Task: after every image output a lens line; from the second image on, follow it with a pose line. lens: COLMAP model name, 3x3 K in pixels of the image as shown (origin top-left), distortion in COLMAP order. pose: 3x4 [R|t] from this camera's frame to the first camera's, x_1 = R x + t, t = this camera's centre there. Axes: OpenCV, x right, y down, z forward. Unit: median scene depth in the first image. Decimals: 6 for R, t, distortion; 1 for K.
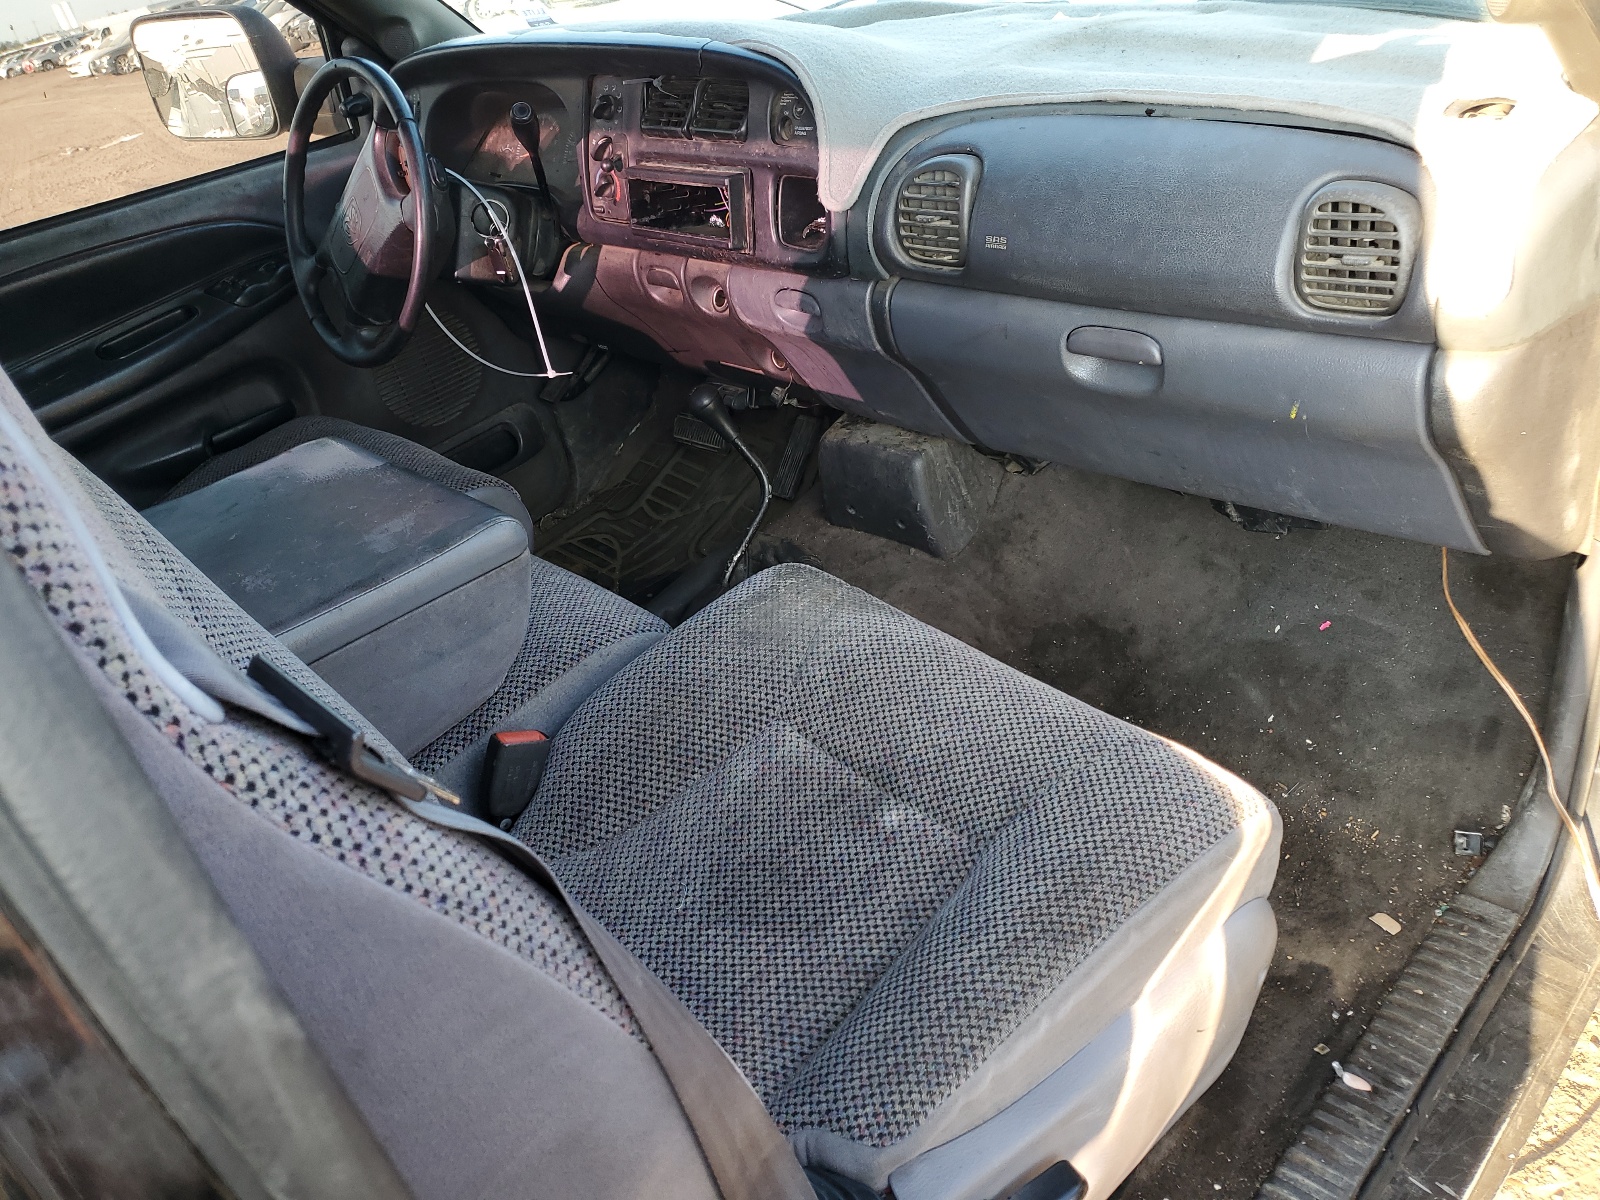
lens RADIAL K [[1218.8, 0, 800.0], [0, 1218.8, 600.0], [0, 0, 1]] dist [0.003700, 0.002021]
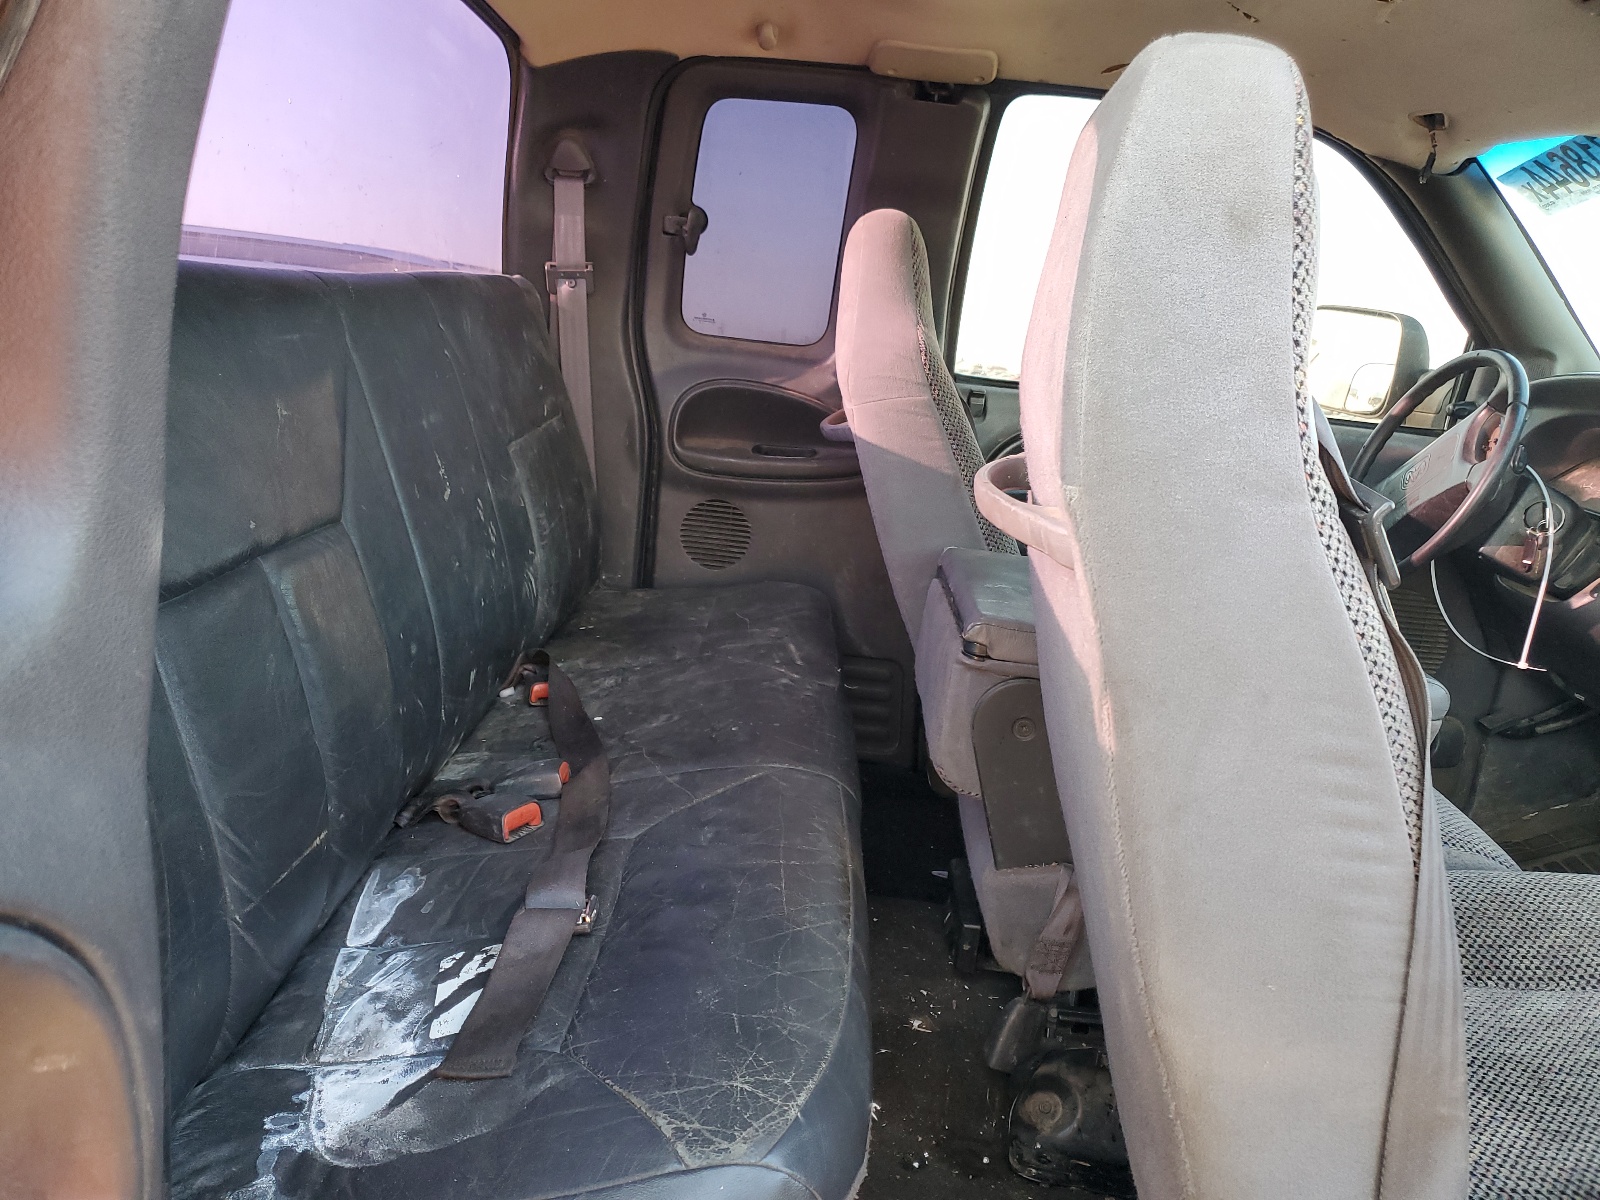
lens RADIAL K [[1218.8, 0, 800.0], [0, 1218.8, 600.0], [0, 0, 1]] dist [0.003700, 0.002021]
pose [[0.644305, 0.412840, -0.643766, 0.040015], [-0.571498, 0.819280, -0.046582, 0.163055], [0.508194, 0.397923, 0.763804, -0.101801]]
